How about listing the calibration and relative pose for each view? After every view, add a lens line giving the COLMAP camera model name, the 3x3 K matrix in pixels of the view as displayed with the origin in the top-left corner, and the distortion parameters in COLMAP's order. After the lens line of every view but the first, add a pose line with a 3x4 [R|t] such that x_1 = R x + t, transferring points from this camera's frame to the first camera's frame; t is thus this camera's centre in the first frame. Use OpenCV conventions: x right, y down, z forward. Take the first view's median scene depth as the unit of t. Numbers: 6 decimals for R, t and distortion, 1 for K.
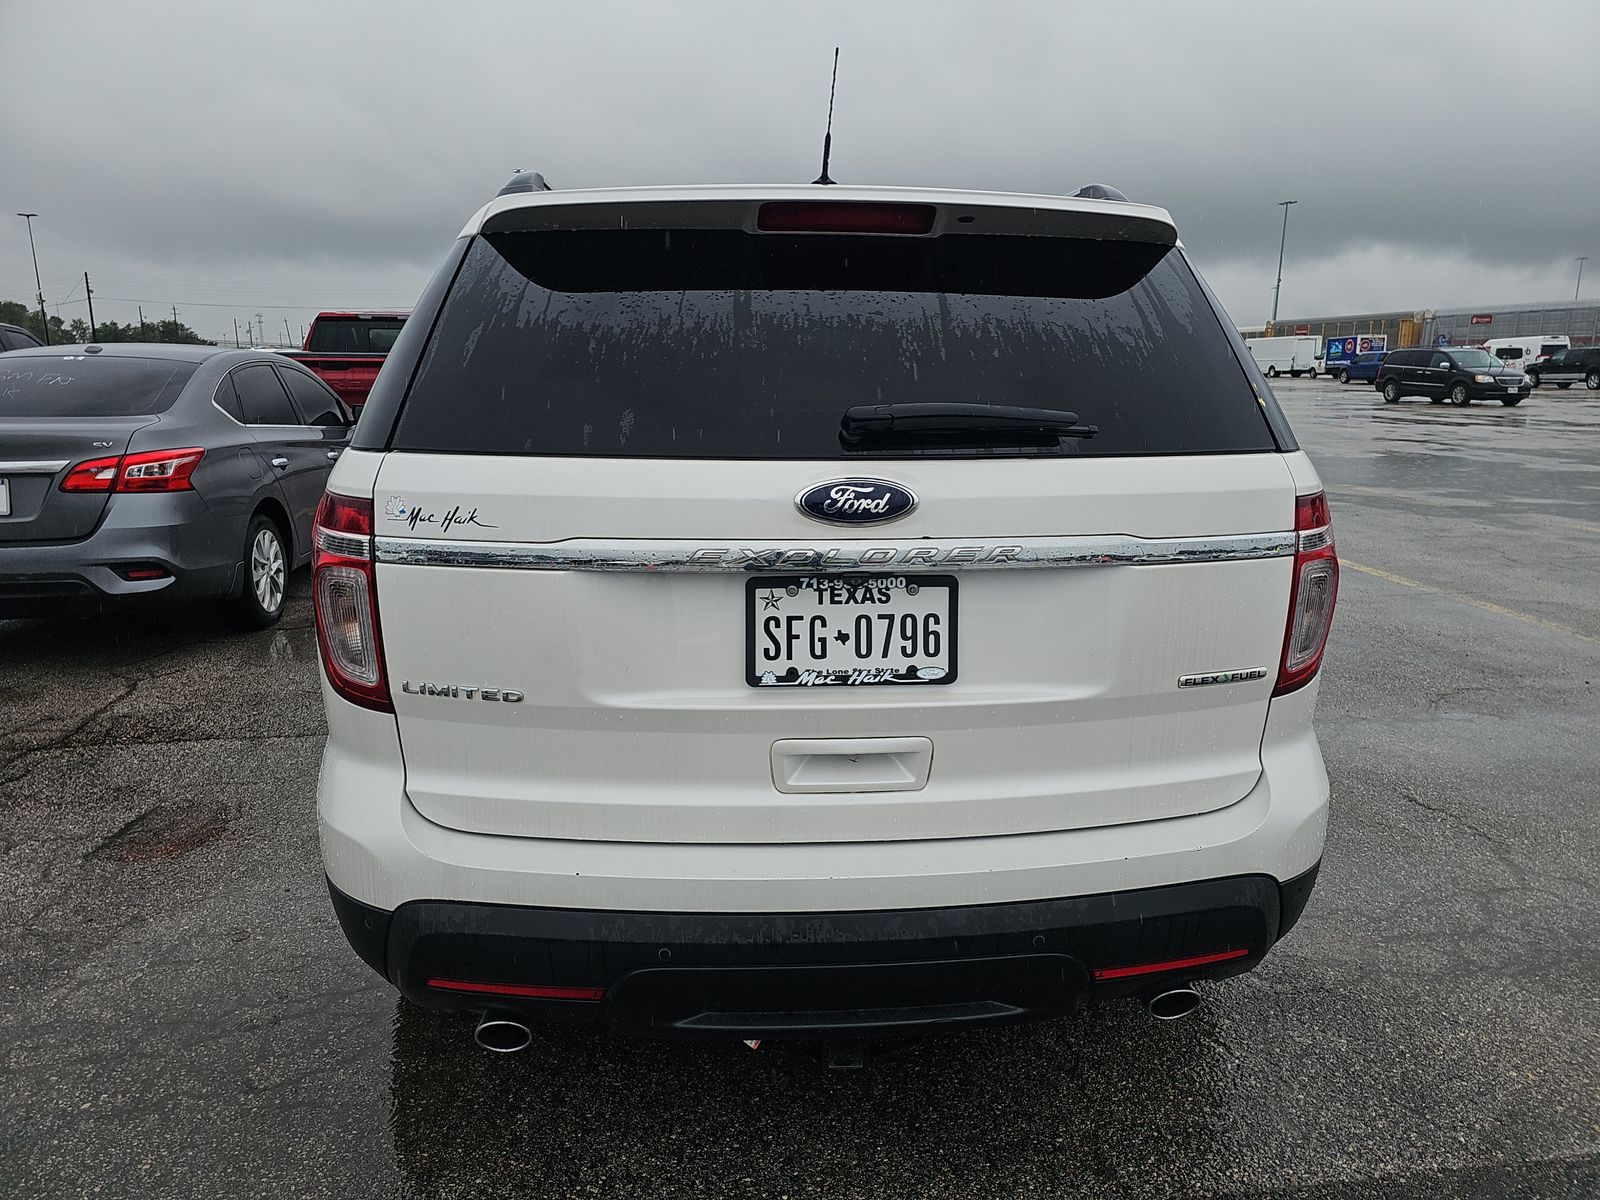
lens RADIAL K [[1066.2, 0, 702.2], [0, 1066.2, 601.3], [0, 0, 1]] dist [0.002980, -0.000703]
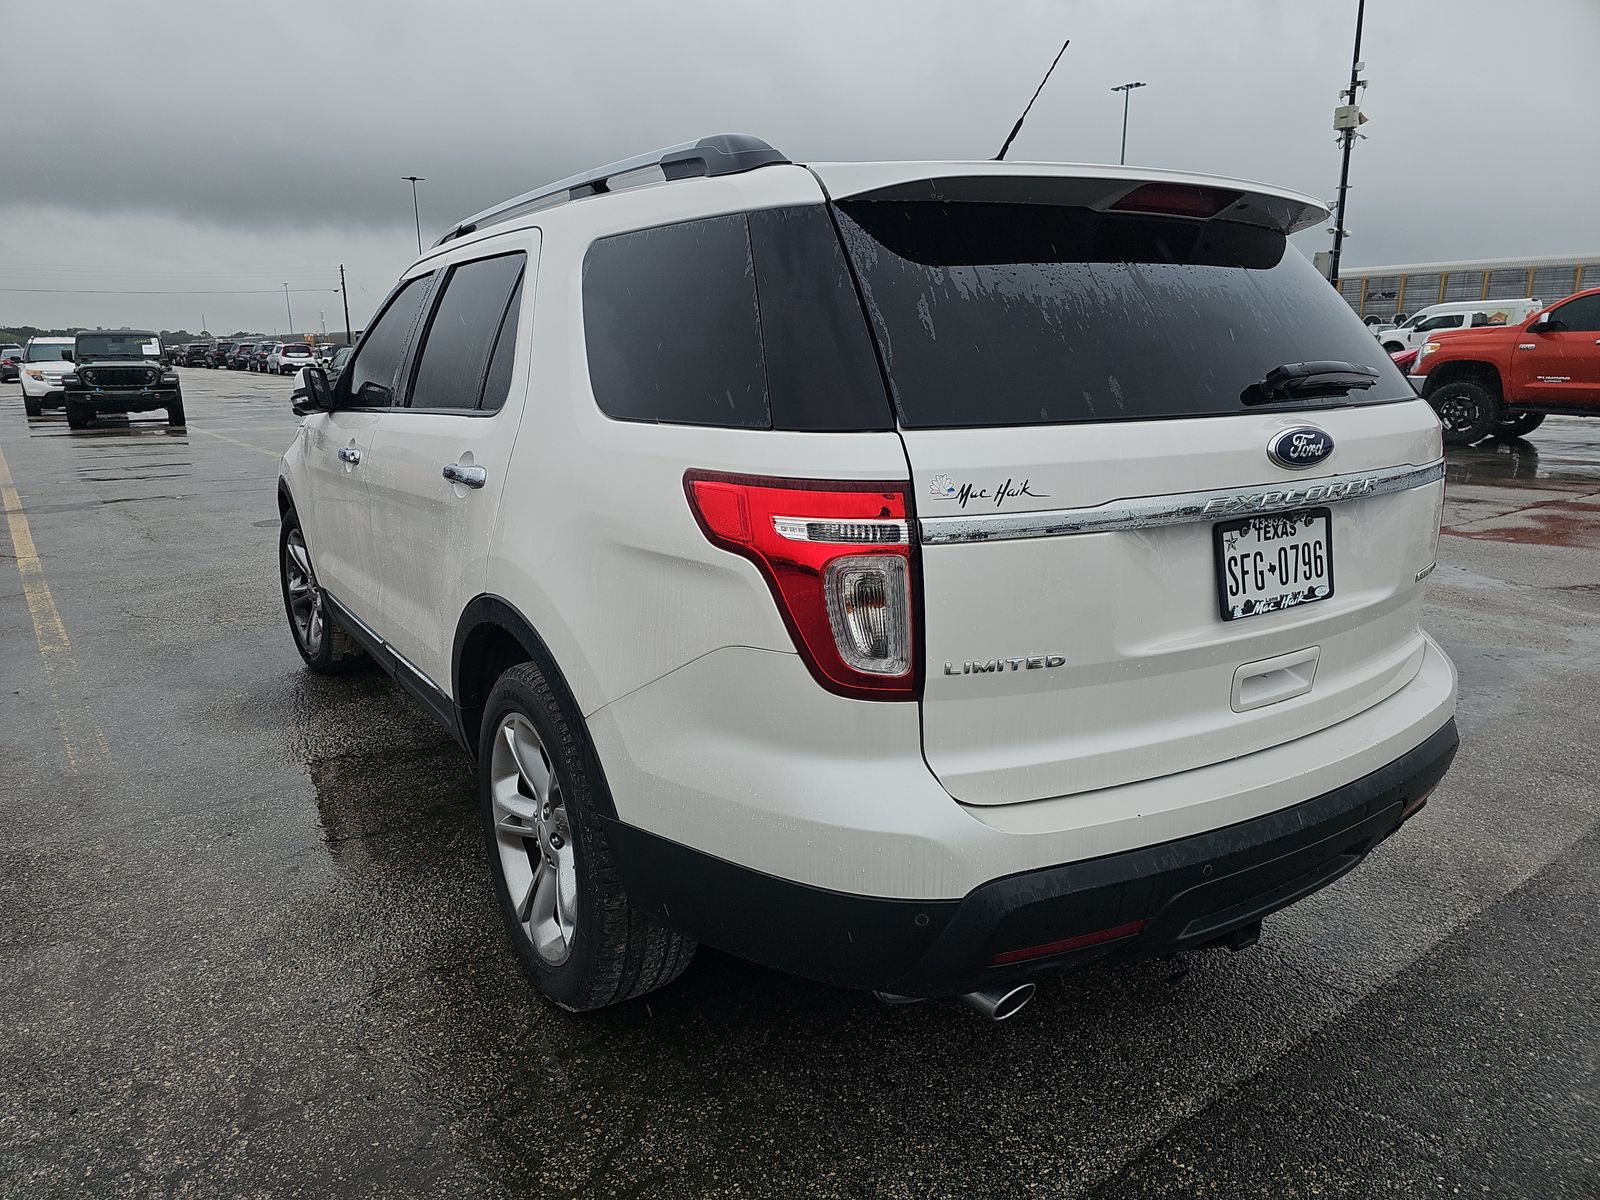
lens RADIAL K [[1165.9, 0, 624.4], [0, 1165.9, 644.8], [0, 0, 1]] dist [0.046665, -0.004477]
pose [[0.879517, -0.133300, 0.456815, -1.070700], [0.119175, 0.991074, 0.059748, -0.043890], [-0.460702, 0.001892, 0.887553, 0.192074]]
